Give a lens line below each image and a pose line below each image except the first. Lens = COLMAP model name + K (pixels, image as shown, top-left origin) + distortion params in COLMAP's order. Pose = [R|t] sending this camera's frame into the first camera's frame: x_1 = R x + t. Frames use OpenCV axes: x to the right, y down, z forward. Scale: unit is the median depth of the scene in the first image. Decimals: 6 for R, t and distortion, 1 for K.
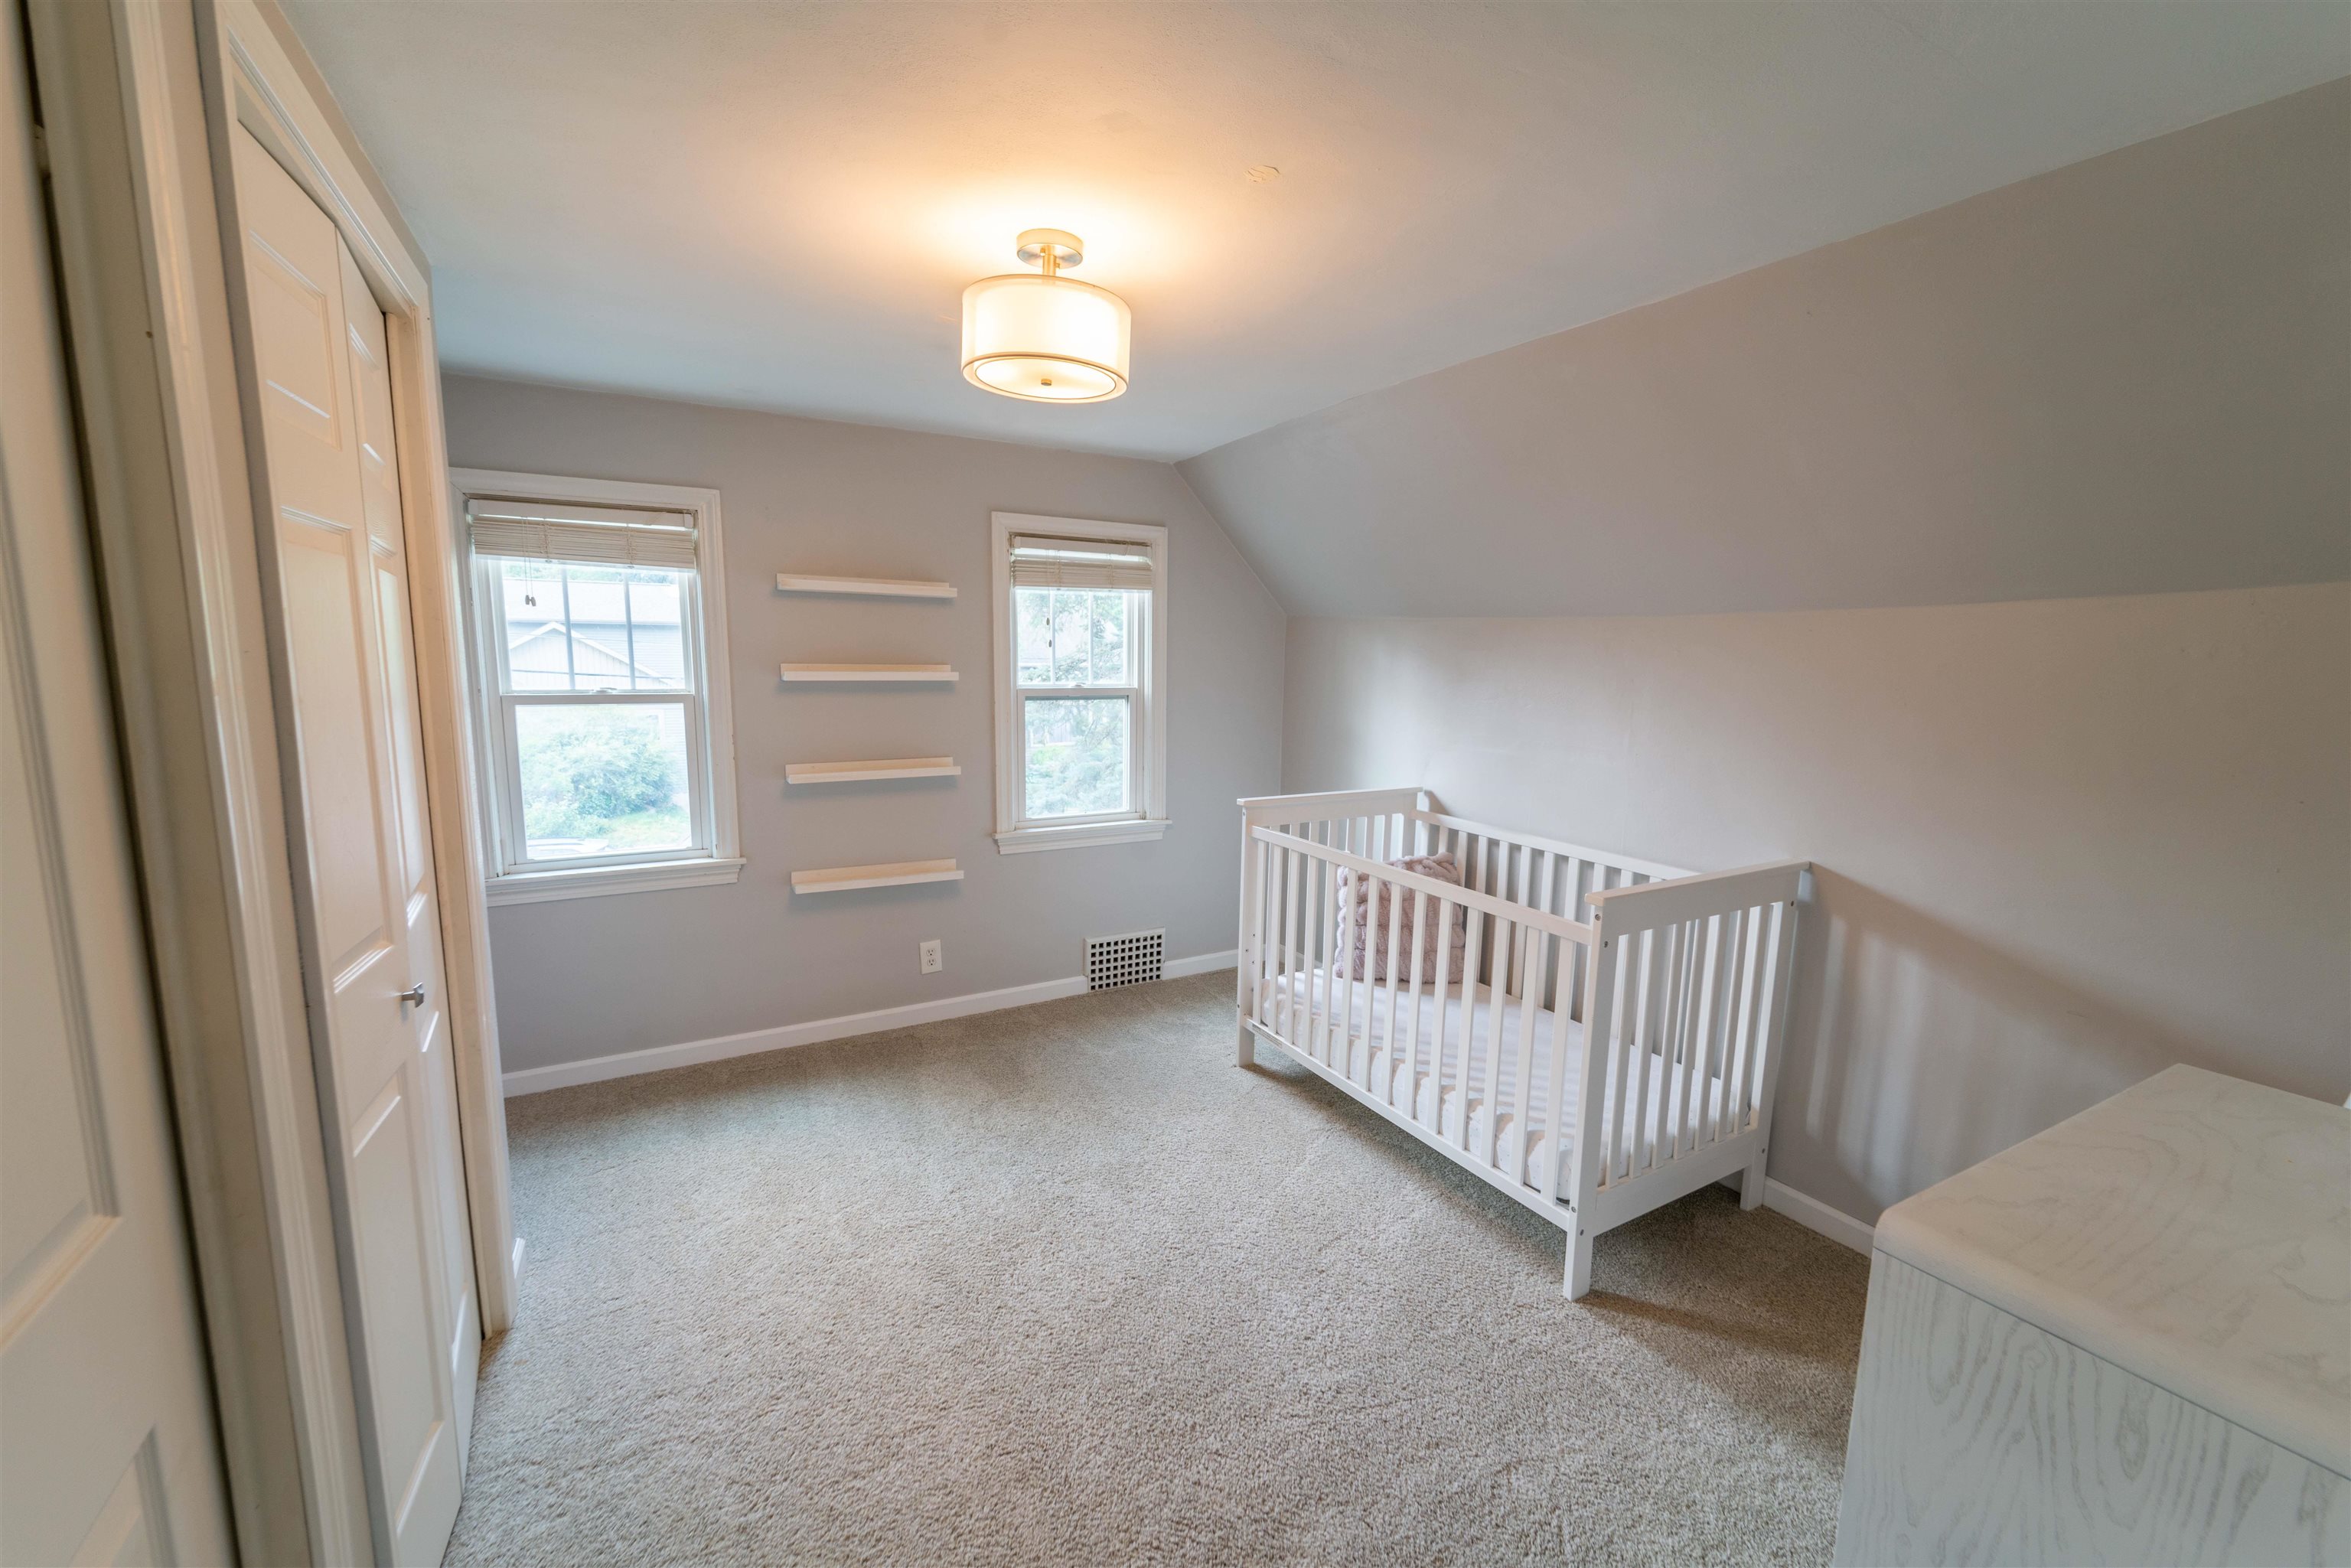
lens RADIAL K [[959.3, 0, 1190.6], [0, 959.3, 783.3], [0, 0, 1]] dist [0.003872, -0.001851]
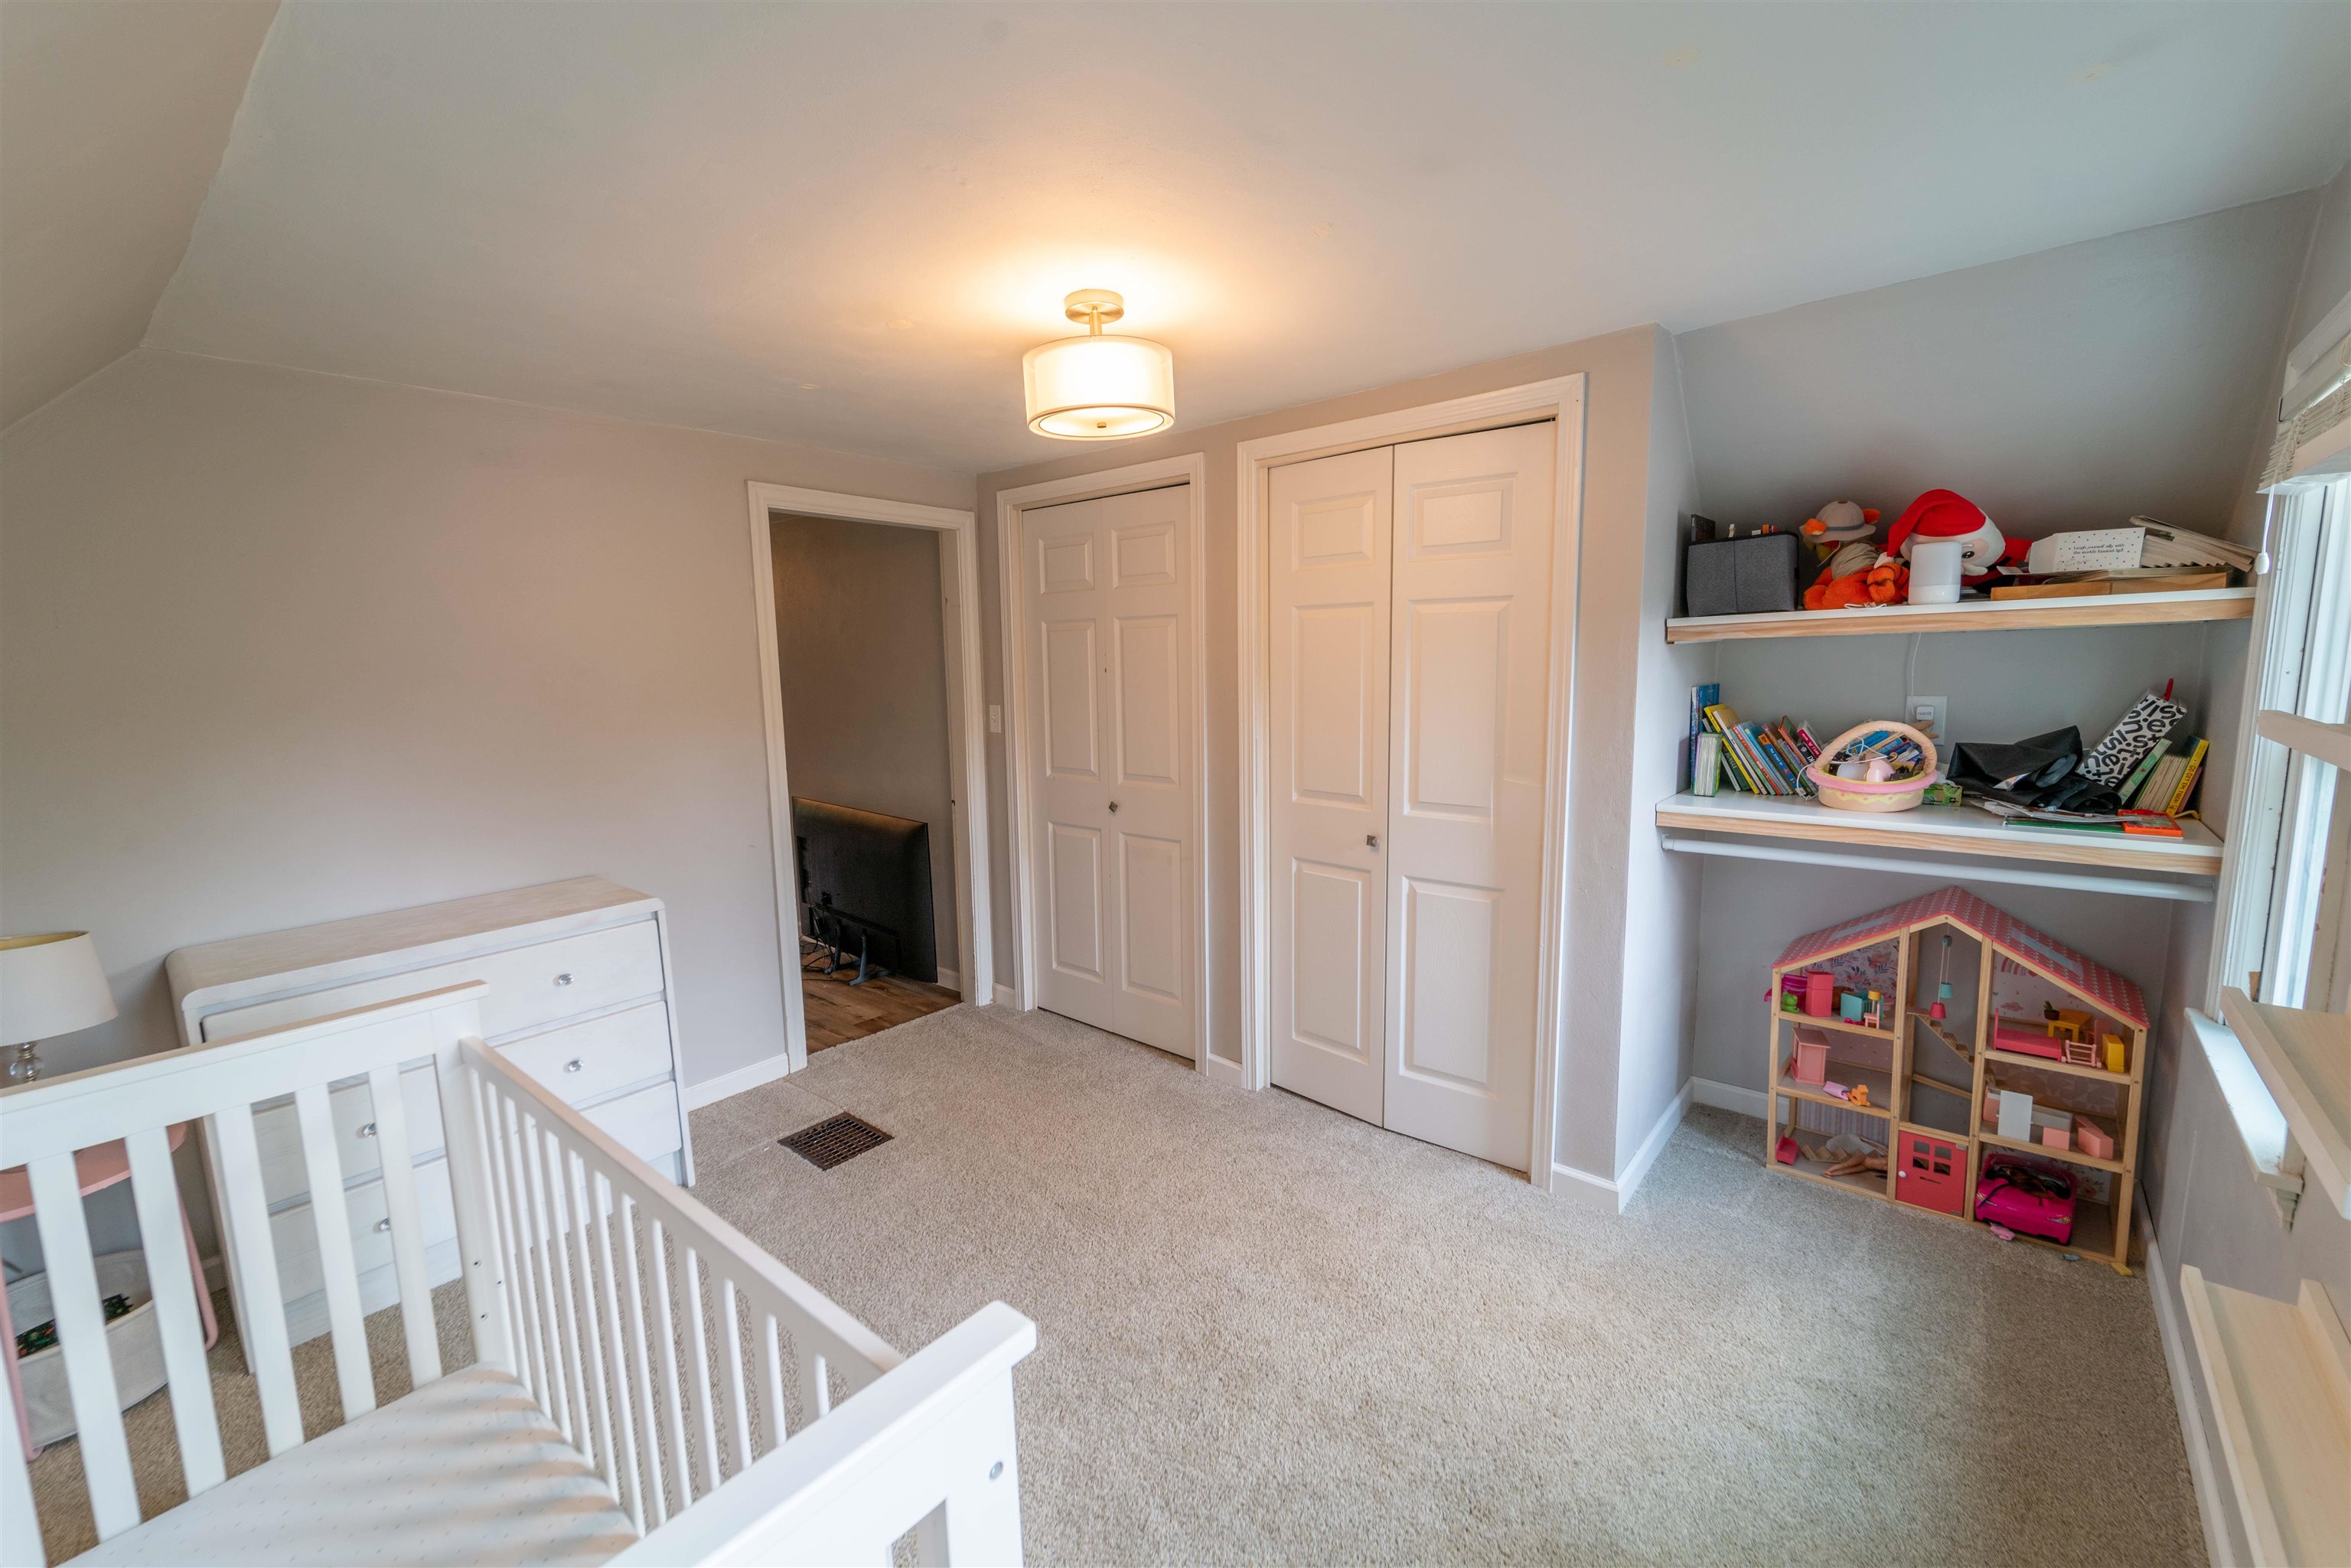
lens RADIAL K [[959.3, 0, 1170.1], [0, 959.3, 786.5], [0, 0, 1]] dist [0.003872, -0.001851]
pose [[-0.945672, 0.051437, -0.321029, 0.080447], [-0.034173, 0.966211, 0.255476, -0.148330], [0.323322, 0.252567, -0.911961, 1.063103]]
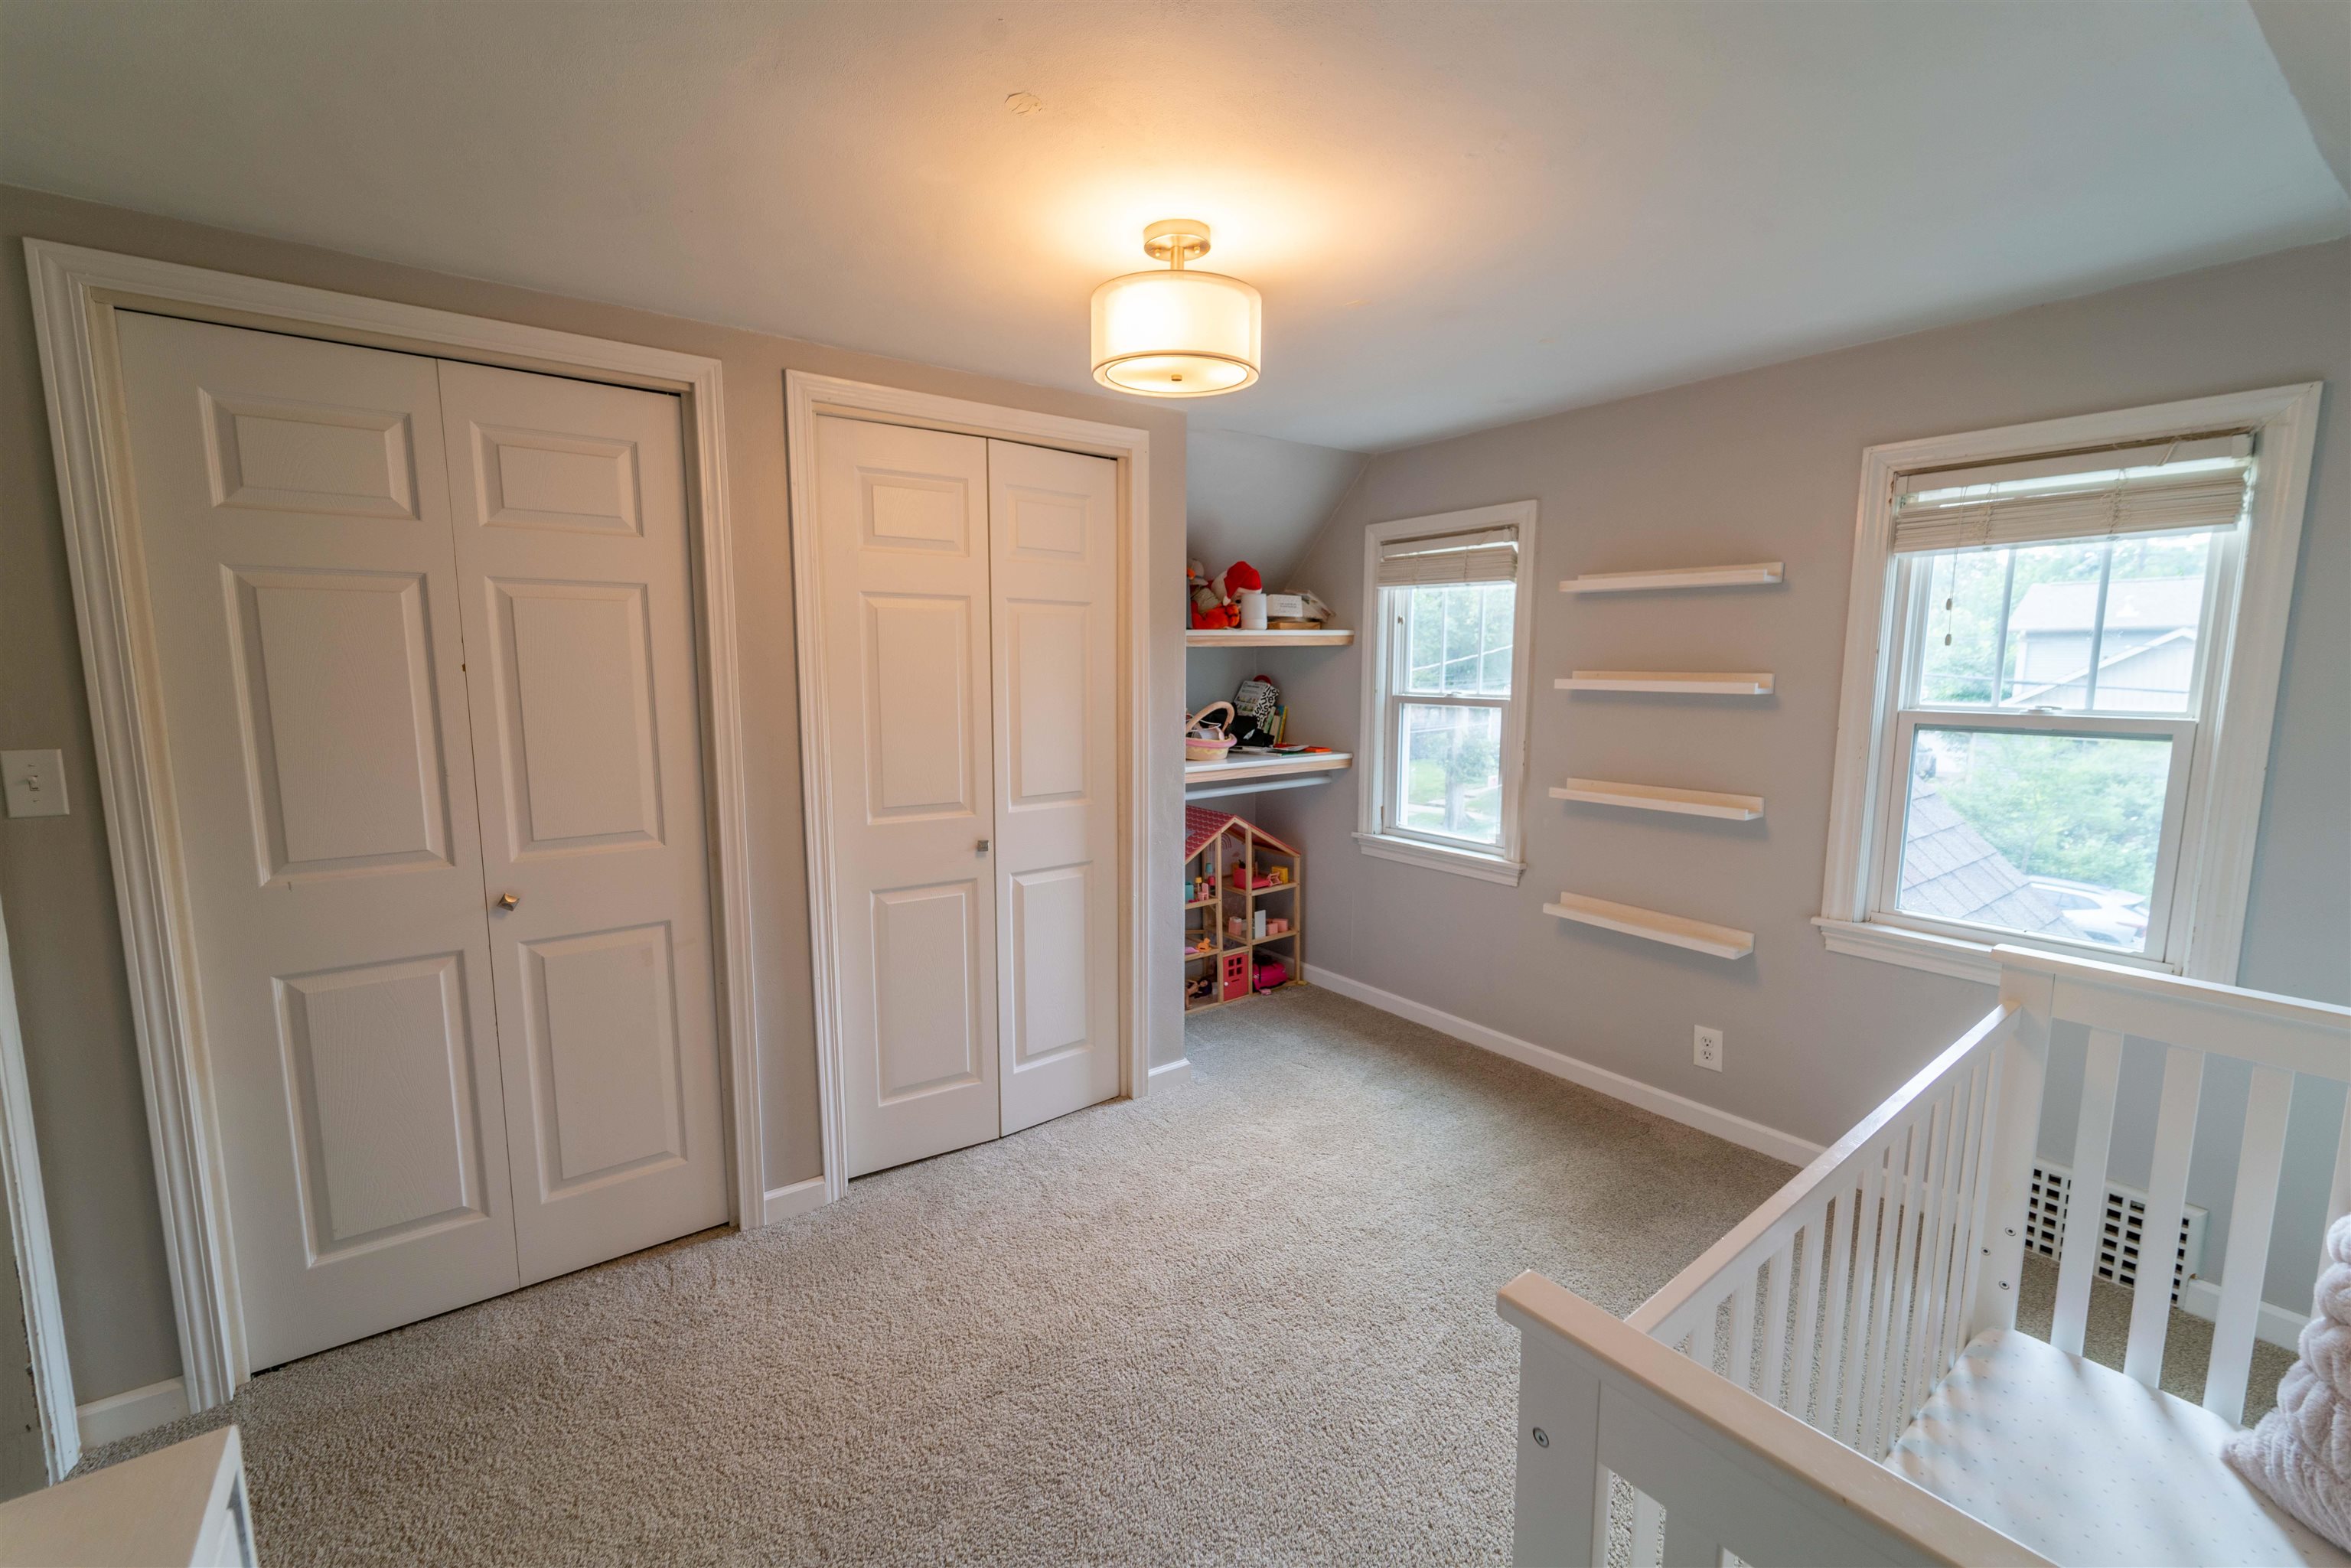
lens RADIAL K [[959.3, 0, 1182.2], [0, 959.3, 789.1], [0, 0, 1]] dist [0.003872, -0.001851]
pose [[0.121613, 0.118854, -0.985436, 0.429114], [-0.130352, 0.986119, 0.102850, -0.052085], [0.983981, 0.115946, 0.135418, 0.458887]]
